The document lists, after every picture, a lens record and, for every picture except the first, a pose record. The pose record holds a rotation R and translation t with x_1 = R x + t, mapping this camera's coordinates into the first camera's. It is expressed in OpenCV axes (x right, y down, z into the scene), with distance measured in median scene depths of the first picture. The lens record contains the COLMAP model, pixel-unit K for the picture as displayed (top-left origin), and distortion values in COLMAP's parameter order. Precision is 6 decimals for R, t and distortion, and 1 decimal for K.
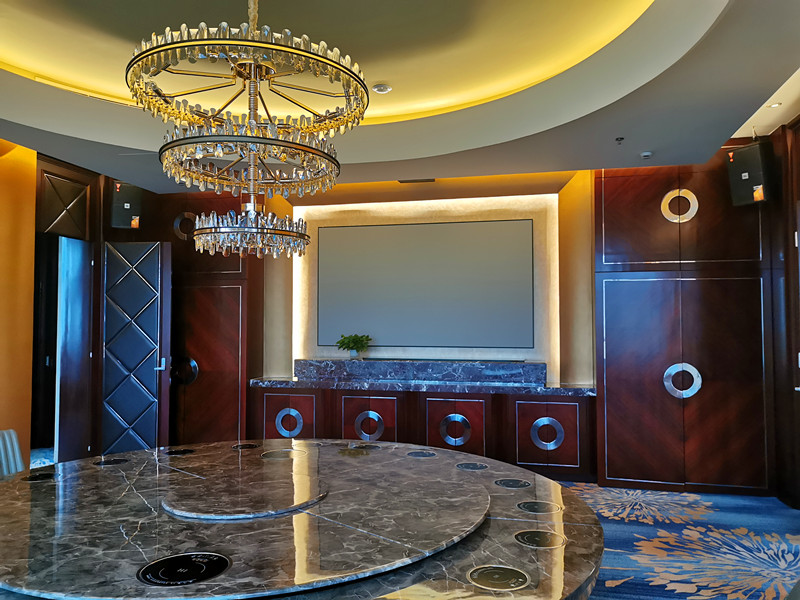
lens RADIAL K [[614.7, 0, 397.4], [0, 614.7, 302.3], [0, 0, 1]] dist [0.037409, -0.013732]
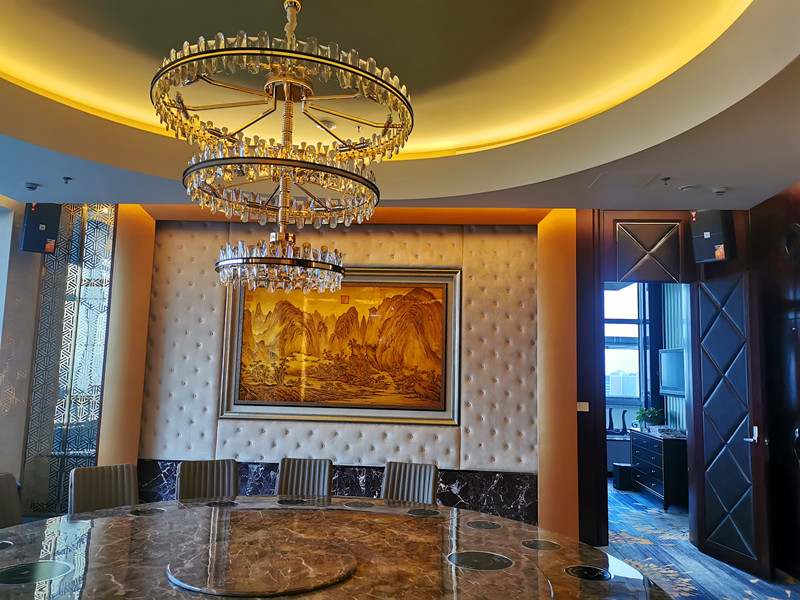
lens RADIAL K [[614.7, 0, 397.4], [0, 614.7, 302.3], [0, 0, 1]] dist [0.037409, -0.013732]
pose [[0.161572, -0.106275, -0.981122, 0.295156], [0.009678, 0.994307, -0.106109, 0.017424], [0.986813, 0.007649, 0.161681, 0.451823]]
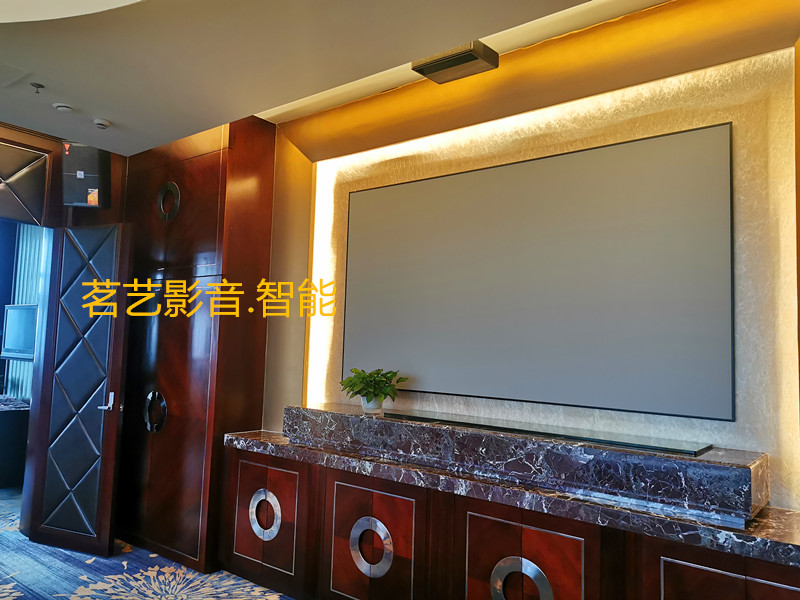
lens RADIAL K [[614.7, 0, 397.4], [0, 614.7, 302.3], [0, 0, 1]] dist [0.037409, -0.013732]
pose [[0.902734, -0.002243, -0.430193, 0.196284], [-0.017251, 0.998993, -0.041408, 0.014237], [0.429853, 0.044802, 0.901787, 0.511580]]
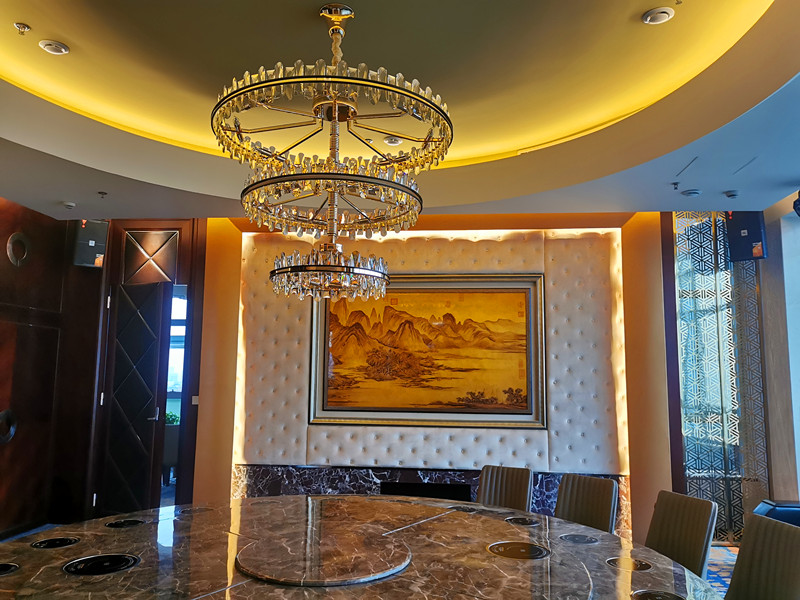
lens RADIAL K [[614.7, 0, 397.4], [0, 614.7, 302.3], [0, 0, 1]] dist [0.037409, -0.013732]
pose [[-0.133905, 0.115205, 0.984275, -0.523414], [-0.046489, 0.991396, -0.122363, 0.019914], [-0.989903, -0.062143, -0.127397, 0.447067]]
